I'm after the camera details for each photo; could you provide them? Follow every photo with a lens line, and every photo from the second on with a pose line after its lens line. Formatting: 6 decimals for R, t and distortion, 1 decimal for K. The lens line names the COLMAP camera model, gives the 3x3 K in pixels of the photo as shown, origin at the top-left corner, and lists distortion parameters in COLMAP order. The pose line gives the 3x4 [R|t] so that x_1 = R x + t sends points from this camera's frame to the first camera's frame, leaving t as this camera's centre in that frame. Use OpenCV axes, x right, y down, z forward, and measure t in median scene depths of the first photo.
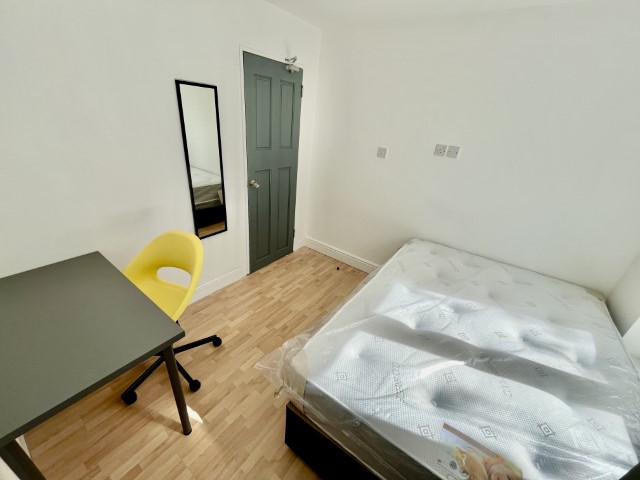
lens RADIAL K [[259.1, 0, 319.1], [0, 259.1, 241.7], [0, 0, 1]] dist [-0.003830, 0.000551]
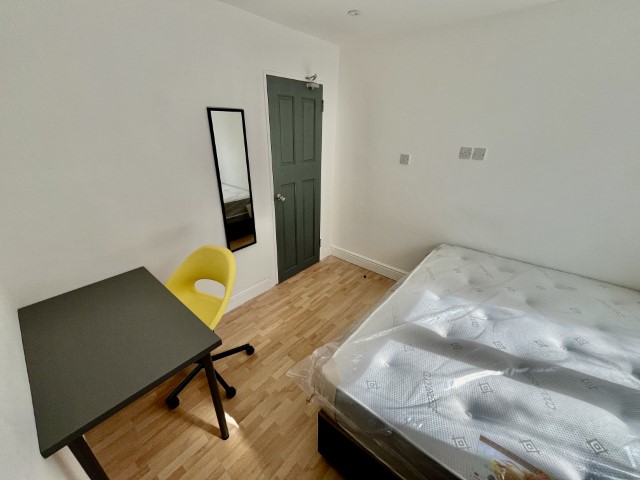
lens RADIAL K [[259.1, 0, 318.9], [0, 259.1, 242.7], [0, 0, 1]] dist [-0.003830, 0.000551]
pose [[0.994131, -0.037810, -0.101361, 0.004445], [0.035007, 0.998958, -0.029287, -0.006596], [0.102363, 0.025567, 0.994418, -0.025175]]
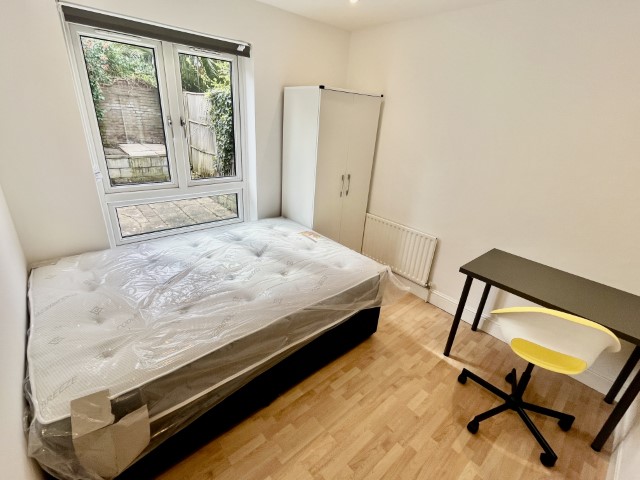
lens RADIAL K [[298.8, 0, 318.9], [0, 298.8, 240.0], [0, 0, 1]] dist [-0.000265, -0.000427]
pose [[-0.963854, -0.222481, 0.146588, 0.053384], [-0.037098, 0.656899, 0.753065, -0.902380], [-0.263836, 0.720407, -0.641409, 1.878923]]
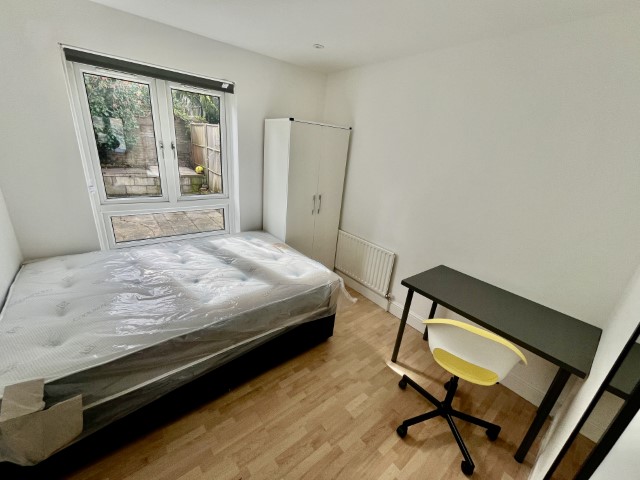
lens RADIAL K [[259.1, 0, 317.9], [0, 259.1, 240.8], [0, 0, 1]] dist [-0.003830, 0.000551]
pose [[-0.948690, -0.250532, 0.192929, -0.219096], [-0.035363, 0.690366, 0.722596, -0.879643], [-0.314225, 0.678697, -0.663803, 1.775355]]
